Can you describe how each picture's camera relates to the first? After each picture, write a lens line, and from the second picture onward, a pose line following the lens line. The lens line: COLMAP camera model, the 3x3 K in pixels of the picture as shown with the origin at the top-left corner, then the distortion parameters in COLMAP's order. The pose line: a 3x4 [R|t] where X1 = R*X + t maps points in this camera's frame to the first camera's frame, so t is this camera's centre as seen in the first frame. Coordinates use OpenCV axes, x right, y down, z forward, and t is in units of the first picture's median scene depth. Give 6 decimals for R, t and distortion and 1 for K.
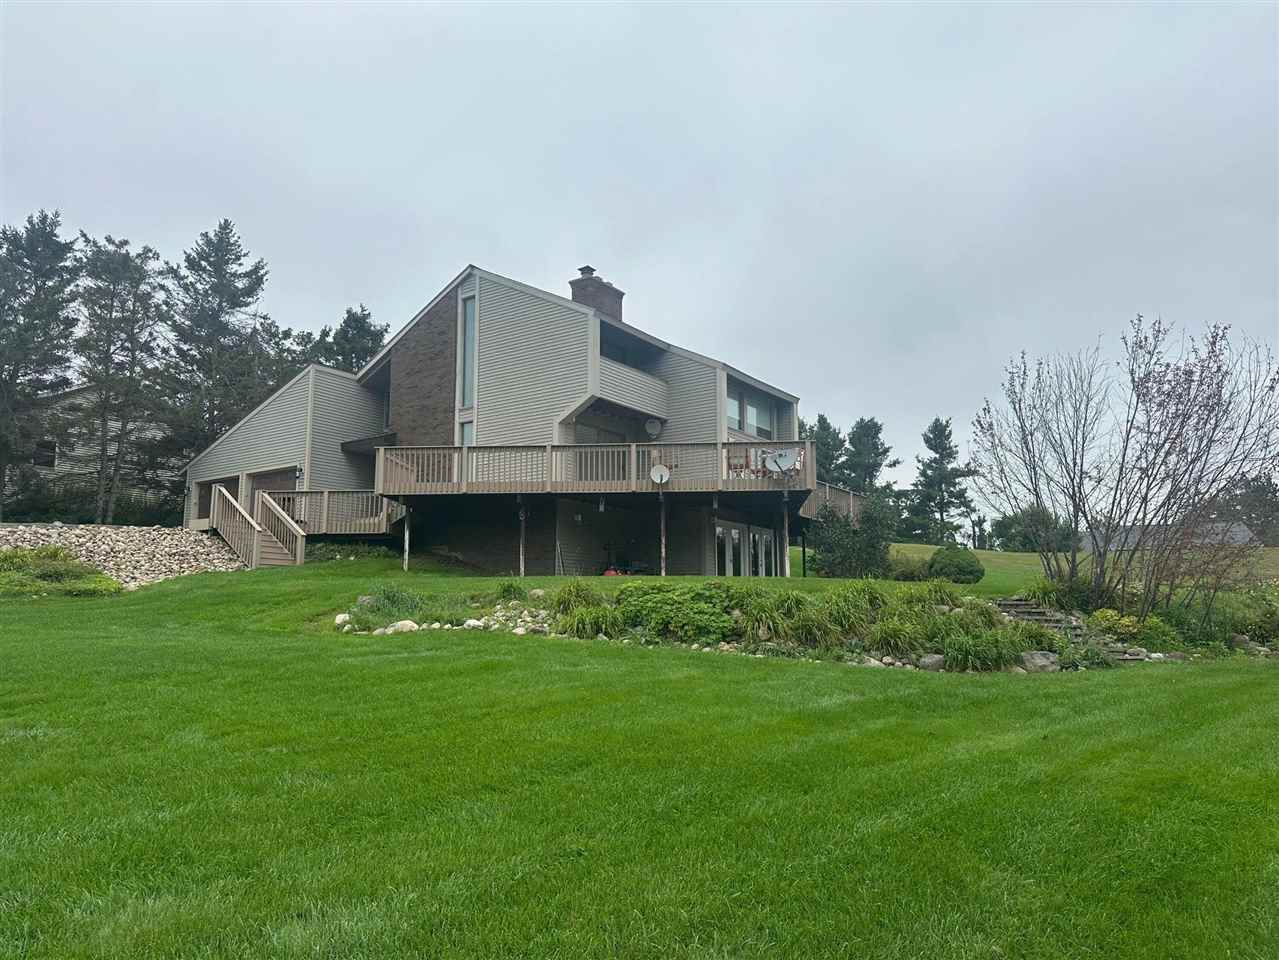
lens RADIAL K [[931.9, 0, 639.5], [0, 931.9, 480.0], [0, 0, 1]] dist [0.003920, -0.000044]
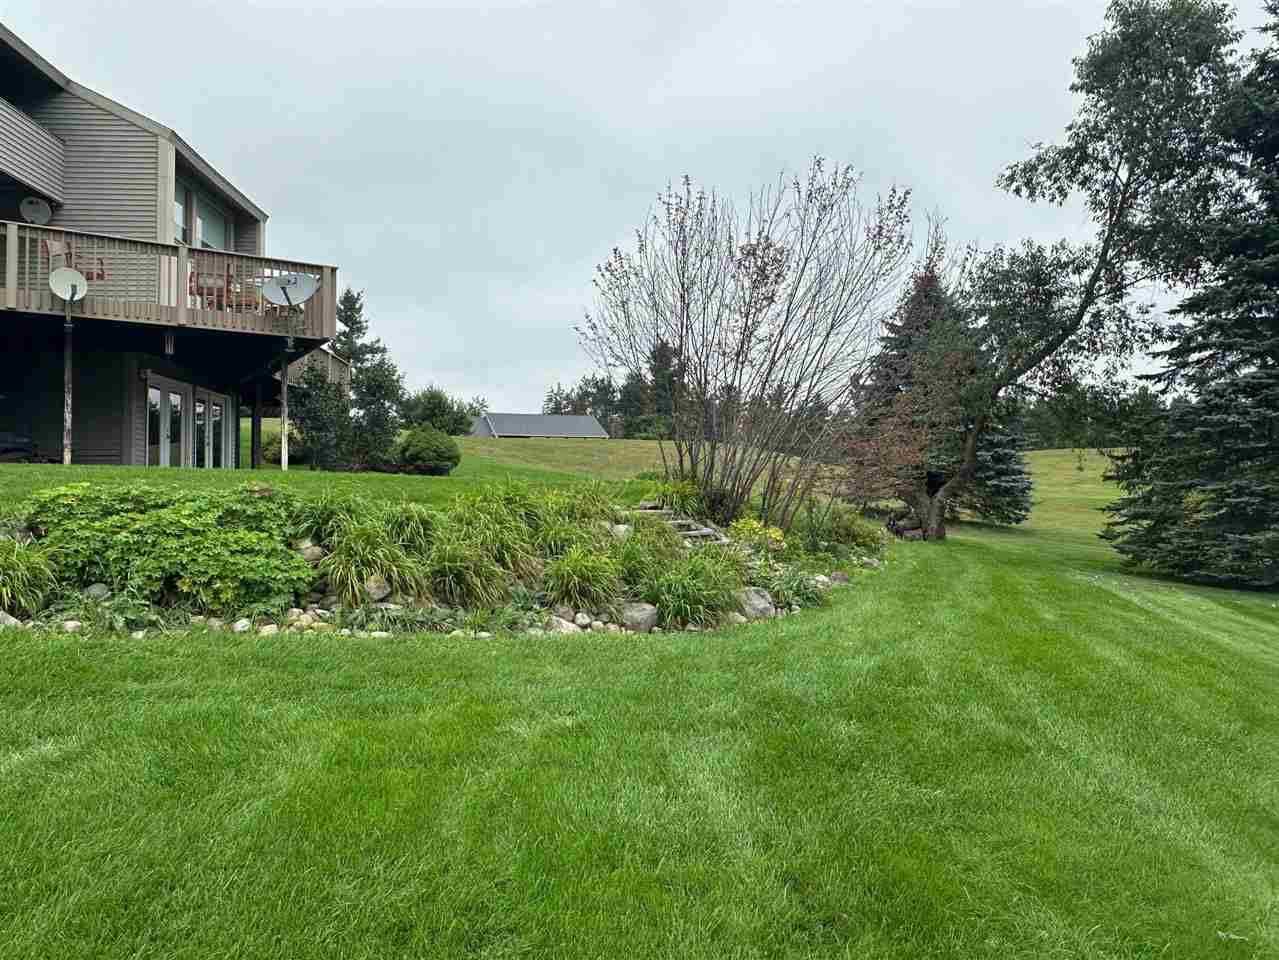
lens RADIAL K [[889.0, 0, 639.5], [0, 889.0, 480.0], [0, 0, 1]] dist [-0.005443, 0.000041]
pose [[0.781242, 0.008232, 0.624174, -0.062826], [-0.091803, 0.990556, 0.101839, 0.036327], [-0.617441, -0.136862, 0.774619, 0.492458]]
